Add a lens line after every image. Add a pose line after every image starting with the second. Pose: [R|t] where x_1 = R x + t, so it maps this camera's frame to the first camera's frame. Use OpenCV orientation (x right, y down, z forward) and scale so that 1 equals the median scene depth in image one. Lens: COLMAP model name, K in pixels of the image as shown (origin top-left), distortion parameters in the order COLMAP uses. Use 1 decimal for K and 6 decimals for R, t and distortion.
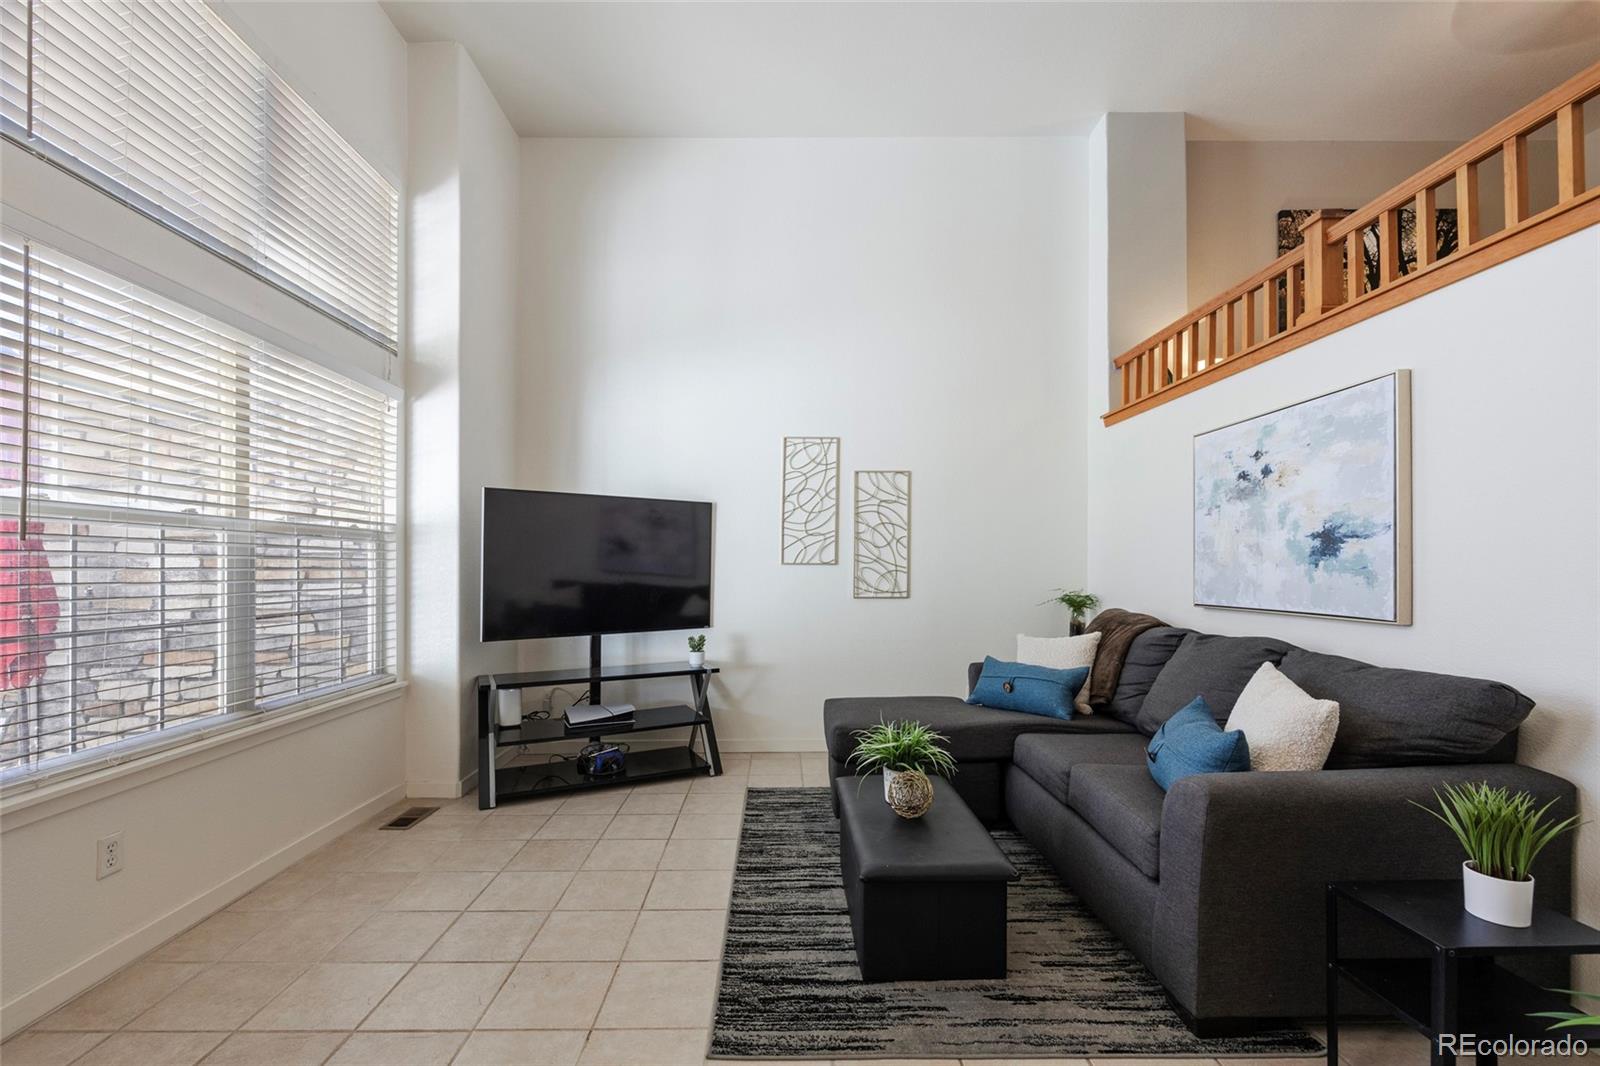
lens RADIAL K [[686.3, 0, 803.2], [0, 686.3, 566.9], [0, 0, 1]] dist [0.004042, 0.000382]
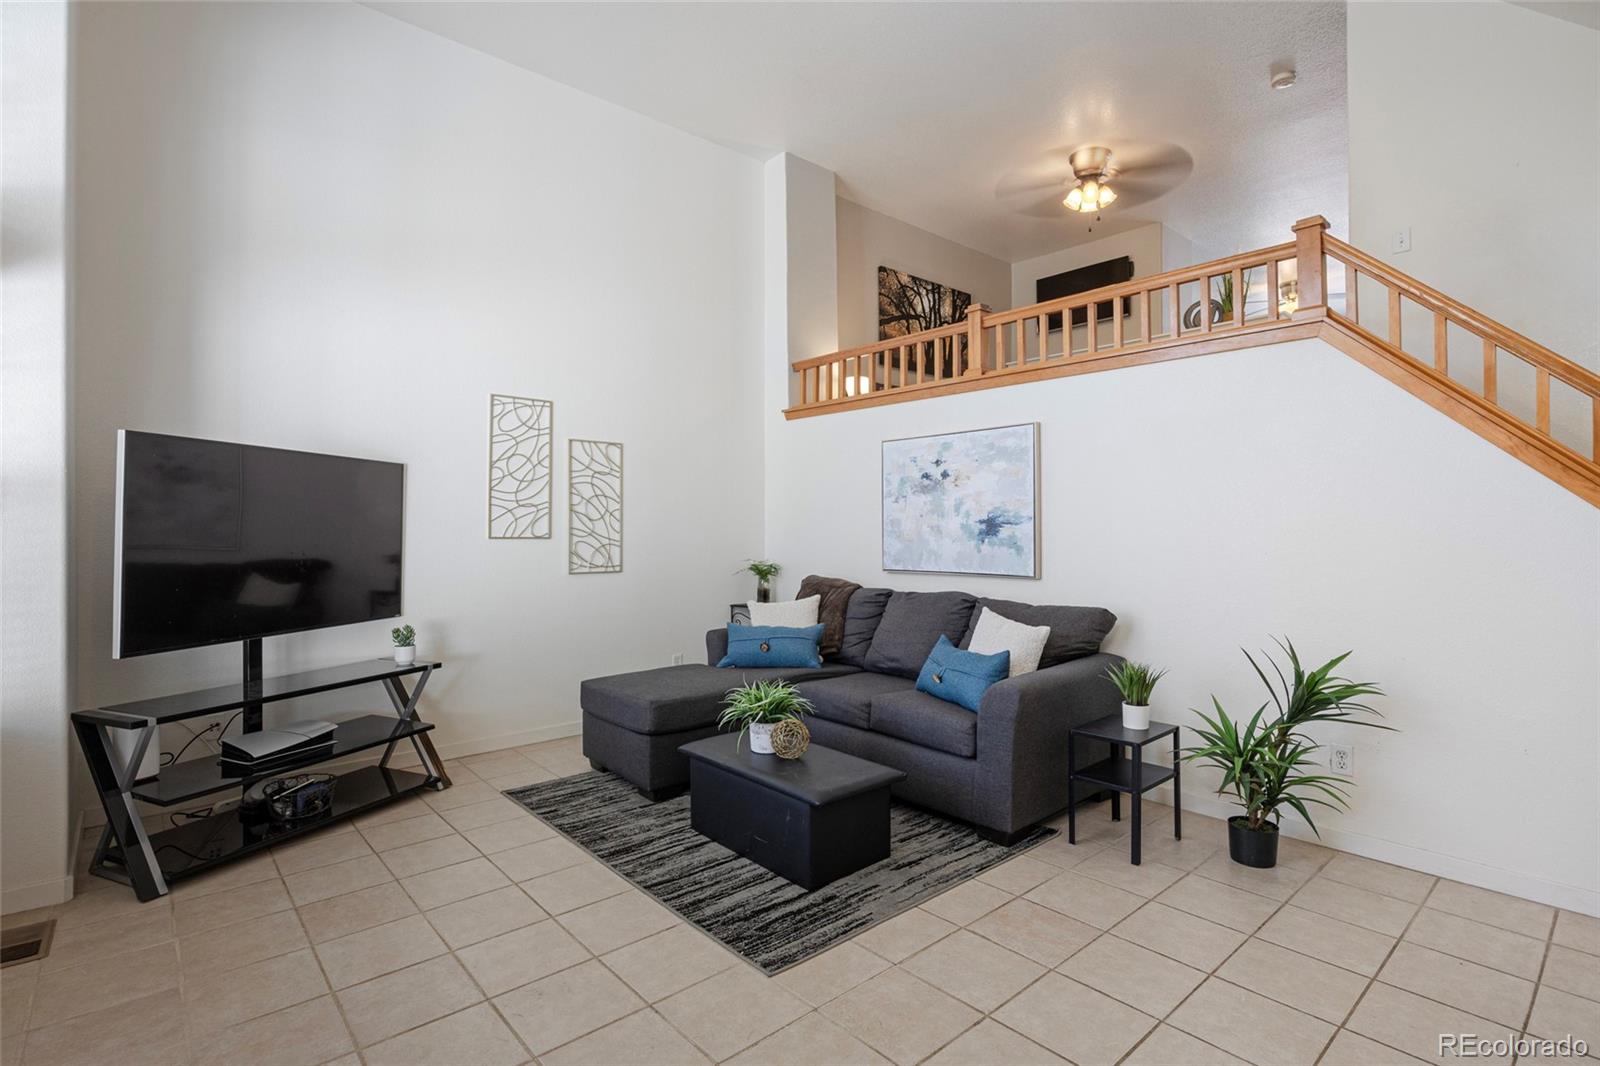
lens RADIAL K [[766.4, 0, 800.0], [0, 766.4, 533.0], [0, 0, 1]] dist [-0.002232, -0.000533]
pose [[0.756862, -0.000549, 0.653575, -0.504185], [-0.001640, 0.999995, 0.002740, -0.019198], [-0.653573, -0.003146, 0.756857, -0.003339]]
